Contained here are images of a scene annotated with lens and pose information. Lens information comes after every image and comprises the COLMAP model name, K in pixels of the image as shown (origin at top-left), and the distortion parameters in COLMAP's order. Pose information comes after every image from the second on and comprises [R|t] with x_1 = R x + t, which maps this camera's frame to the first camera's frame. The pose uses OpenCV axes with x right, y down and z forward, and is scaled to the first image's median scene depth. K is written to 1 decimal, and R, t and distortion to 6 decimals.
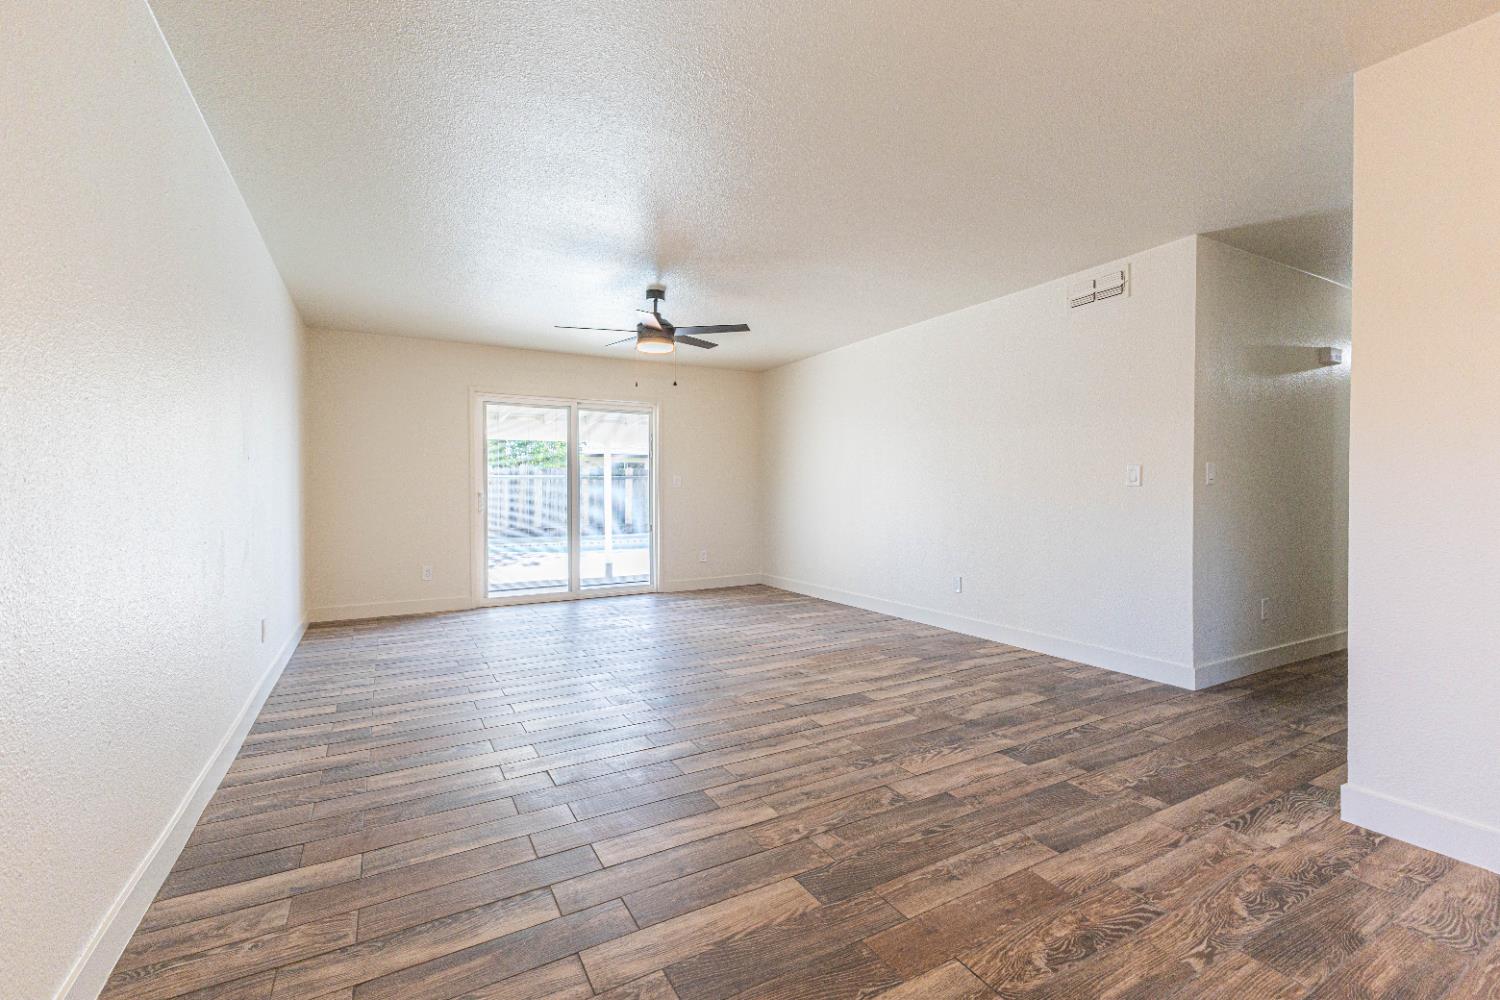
lens RADIAL K [[643.4, 0, 753.4], [0, 643.4, 494.8], [0, 0, 1]] dist [0.020208, -0.007599]
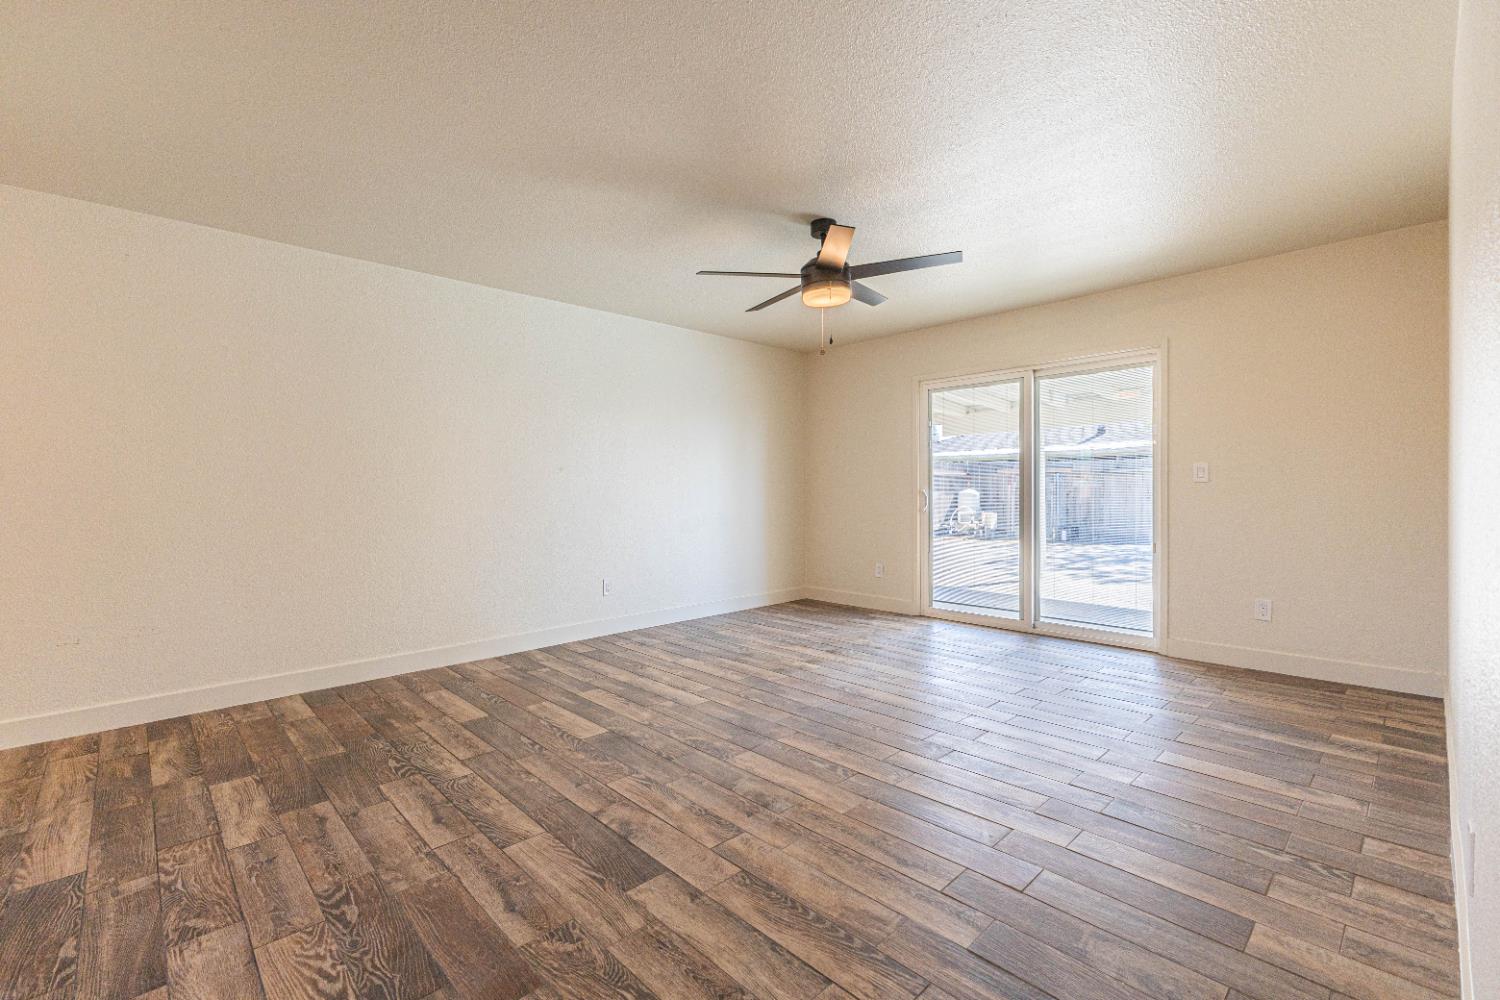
lens RADIAL K [[643.4, 0, 753.4], [0, 643.4, 494.8], [0, 0, 1]] dist [0.020208, -0.007599]
pose [[0.247918, 0.007637, -0.968751, 0.736795], [-0.000171, 0.999969, 0.007839, -0.008563], [0.968781, -0.001778, 0.247912, 0.987492]]
